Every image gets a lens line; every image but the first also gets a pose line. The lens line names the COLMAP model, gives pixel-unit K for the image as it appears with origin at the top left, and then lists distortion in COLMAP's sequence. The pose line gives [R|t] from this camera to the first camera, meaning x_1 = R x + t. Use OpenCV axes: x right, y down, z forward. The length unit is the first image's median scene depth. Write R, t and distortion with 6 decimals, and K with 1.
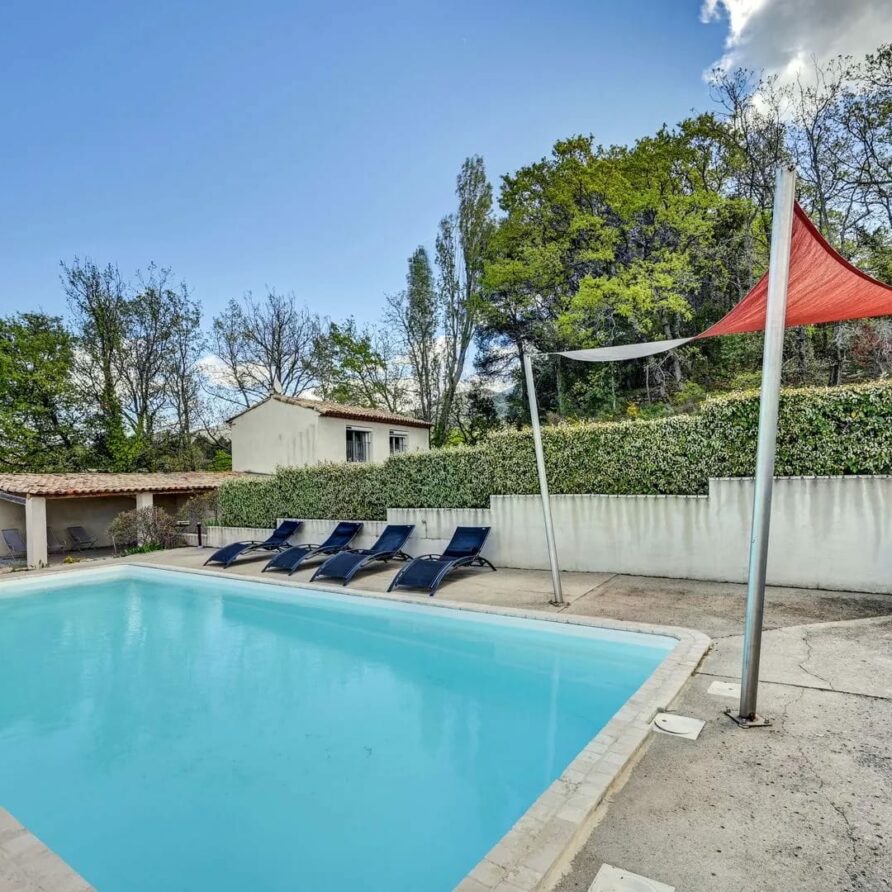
lens RADIAL K [[564.8, 0, 446.0], [0, 564.8, 446.0], [0, 0, 1]] dist [0.001144, 0.026700]
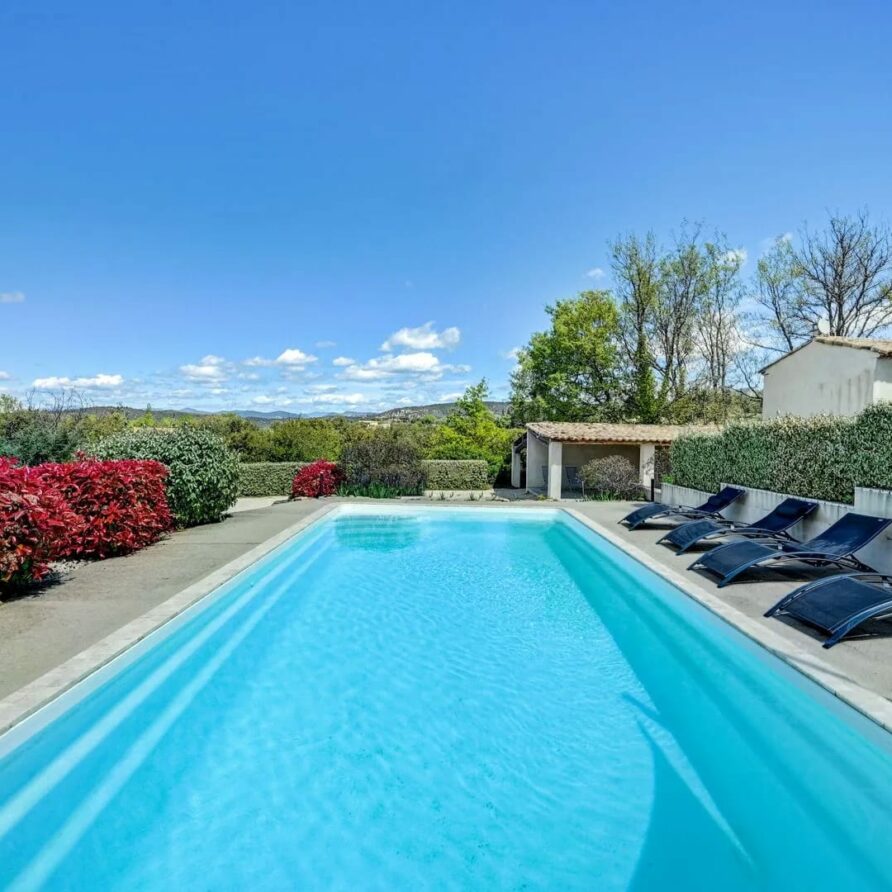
lens RADIAL K [[536.4, 0, 441.5], [0, 536.4, 435.3], [0, 0, 1]] dist [0.000582, -0.001616]
pose [[0.570018, 0.043783, -0.820465, 0.074904], [0.009296, 0.998172, 0.059725, 0.005636], [0.821580, -0.041672, 0.568568, 0.150104]]
